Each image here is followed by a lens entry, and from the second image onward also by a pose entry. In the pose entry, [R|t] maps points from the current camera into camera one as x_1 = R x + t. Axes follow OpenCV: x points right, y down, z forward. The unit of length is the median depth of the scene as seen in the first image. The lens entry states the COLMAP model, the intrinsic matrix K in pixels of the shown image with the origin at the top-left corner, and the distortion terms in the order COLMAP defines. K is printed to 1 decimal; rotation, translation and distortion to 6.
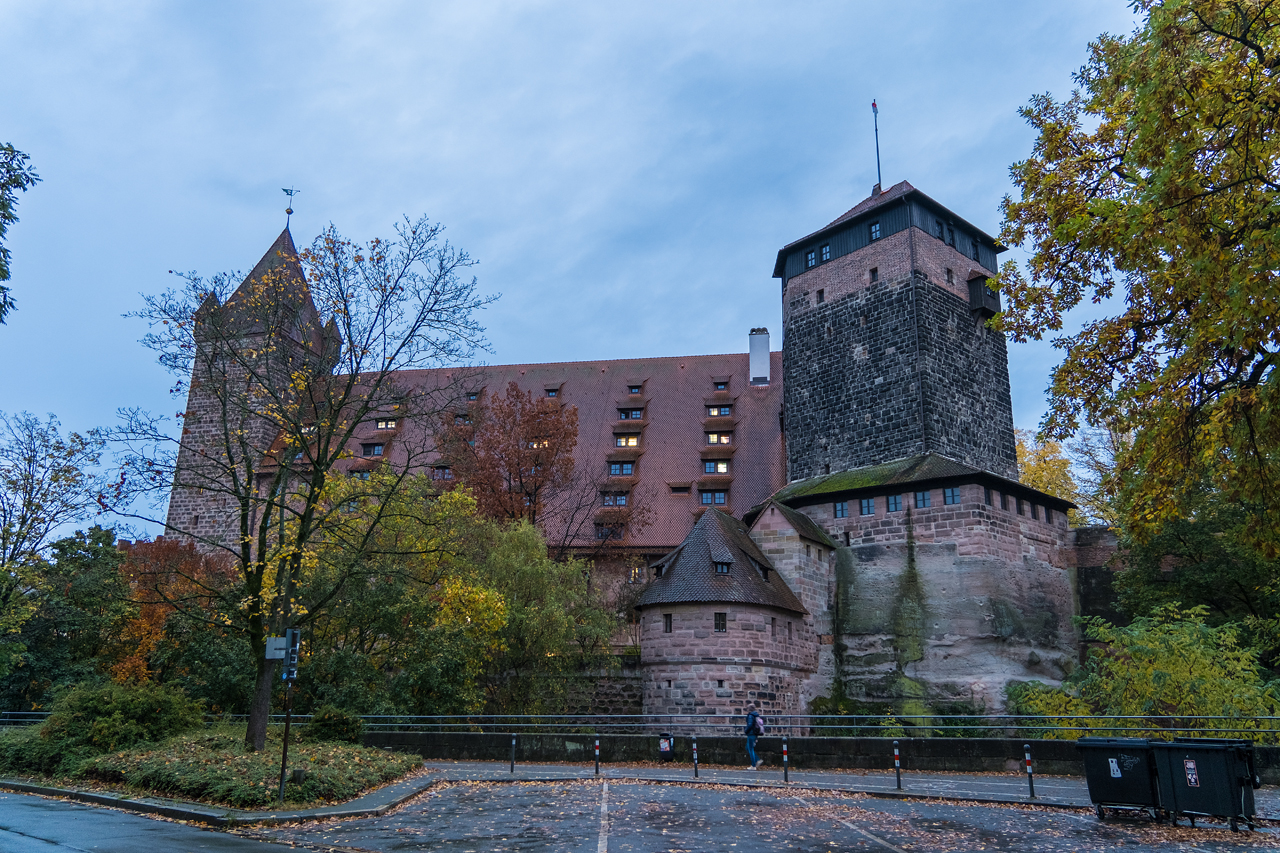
lens RADIAL K [[945.3, 0, 640.0], [0, 945.3, 426.5], [0, 0, 1]] dist [-0.009656, 0.010239]
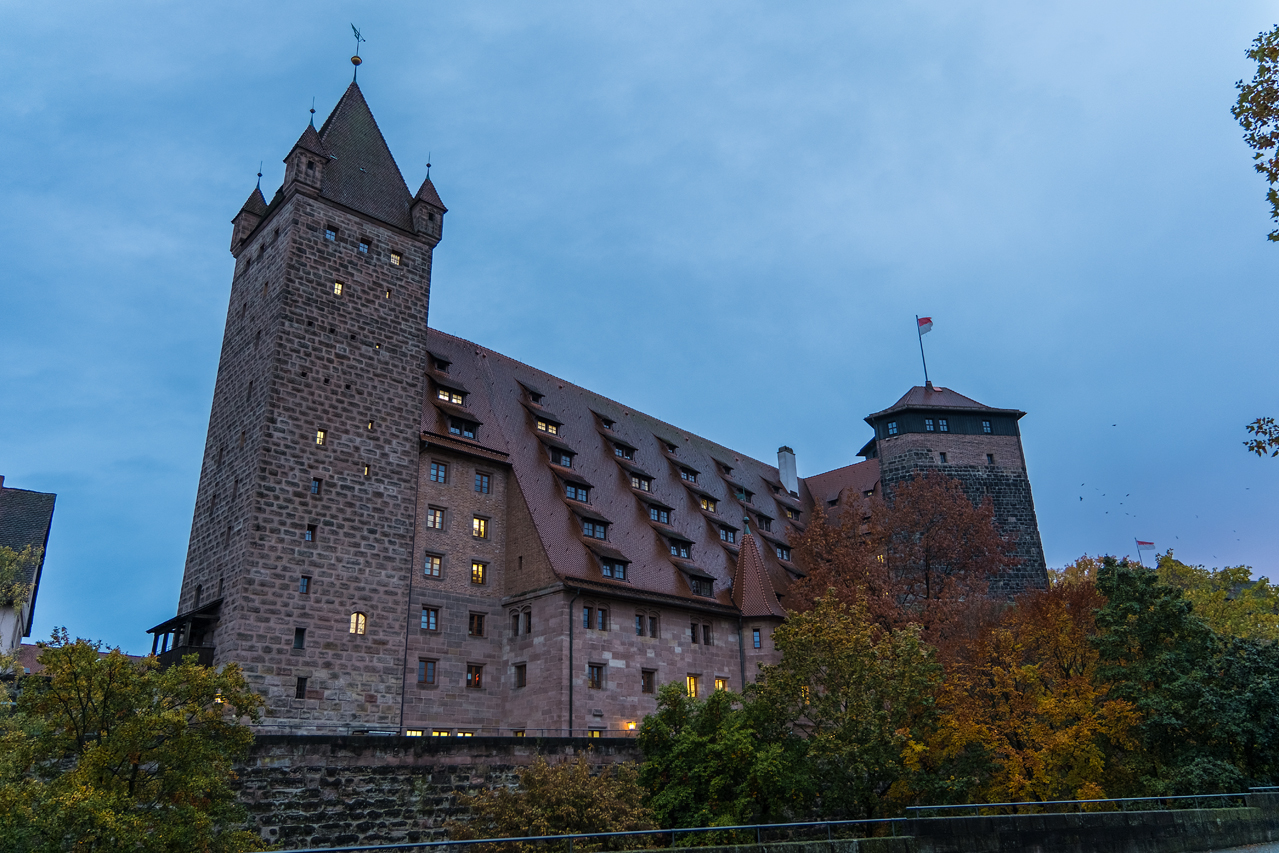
lens RADIAL K [[944.6, 0, 639.5], [0, 944.6, 426.5], [0, 0, 1]] dist [-0.009656, 0.010239]
pose [[0.527342, 0.301273, 0.794447, -1.029283], [-0.208214, 0.952337, -0.222939, 0.187350], [-0.823746, -0.047850, 0.564936, 0.612581]]
